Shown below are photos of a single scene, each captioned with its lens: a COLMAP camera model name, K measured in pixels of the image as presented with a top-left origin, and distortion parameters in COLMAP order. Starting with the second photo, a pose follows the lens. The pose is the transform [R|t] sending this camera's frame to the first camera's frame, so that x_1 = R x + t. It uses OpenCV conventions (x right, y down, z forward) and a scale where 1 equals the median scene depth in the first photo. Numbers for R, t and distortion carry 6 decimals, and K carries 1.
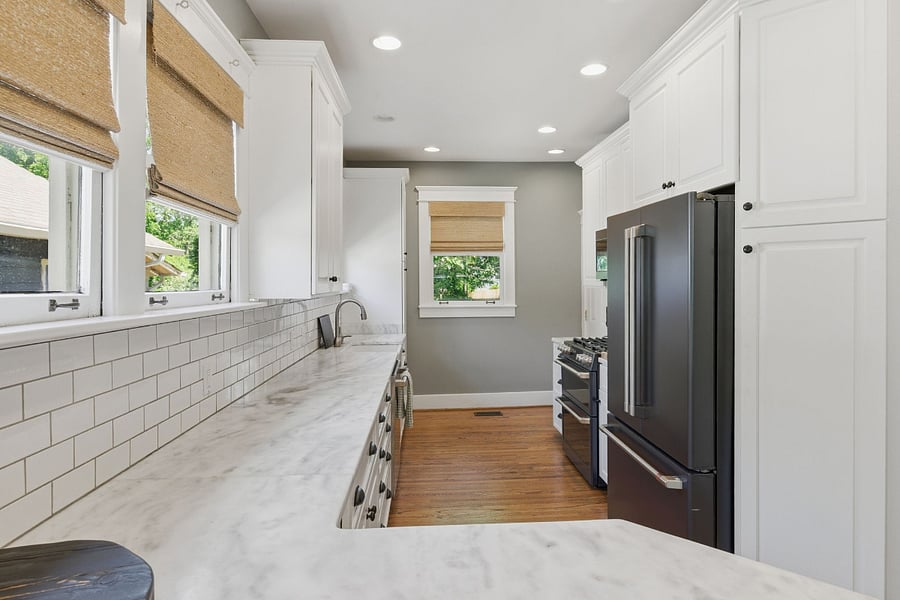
lens RADIAL K [[535.6, 0, 457.5], [0, 535.6, 286.3], [0, 0, 1]] dist [-0.006685, 0.000659]
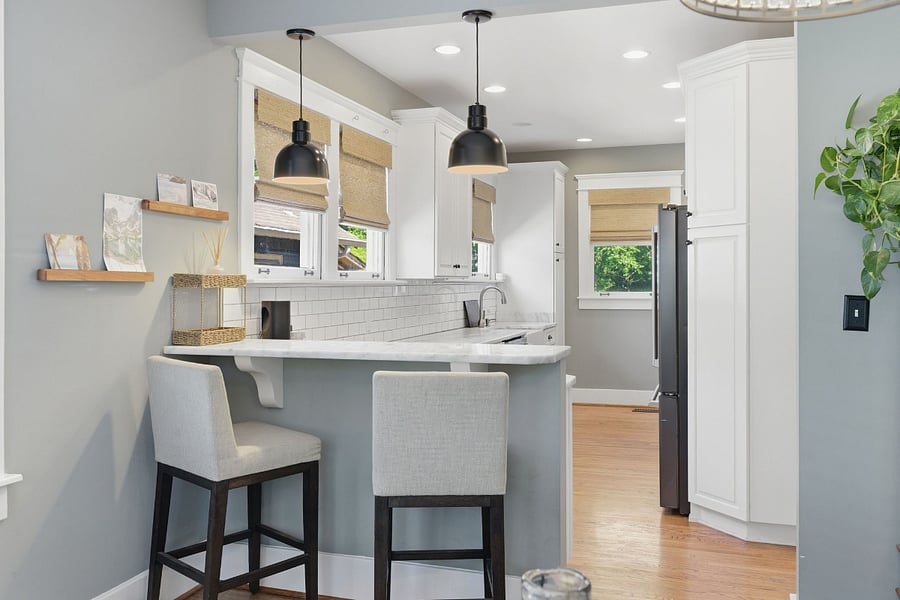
lens RADIAL K [[820.2, 0, 450.2], [0, 820.2, 296.0], [0, 0, 1]] dist [0.062860, 0.001614]
pose [[0.927845, 0.010197, -0.372826, 0.303700], [-0.007124, 0.999928, 0.009618, 0.024283], [0.372898, -0.006268, 0.927851, -0.541063]]
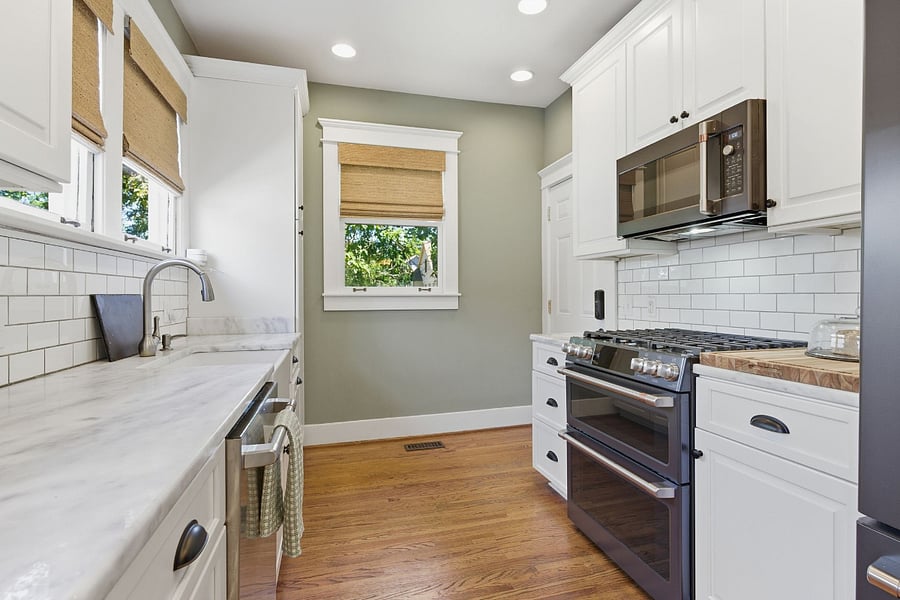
lens RADIAL K [[453.4, 0, 454.3], [0, 453.4, 294.6], [0, 0, 1]] dist [0.000688, -0.000478]
pose [[0.979307, 0.001340, 0.202375, -0.027550], [0.001638, 0.999893, -0.014550, 0.051901], [-0.202373, 0.014580, 0.979200, 0.441121]]
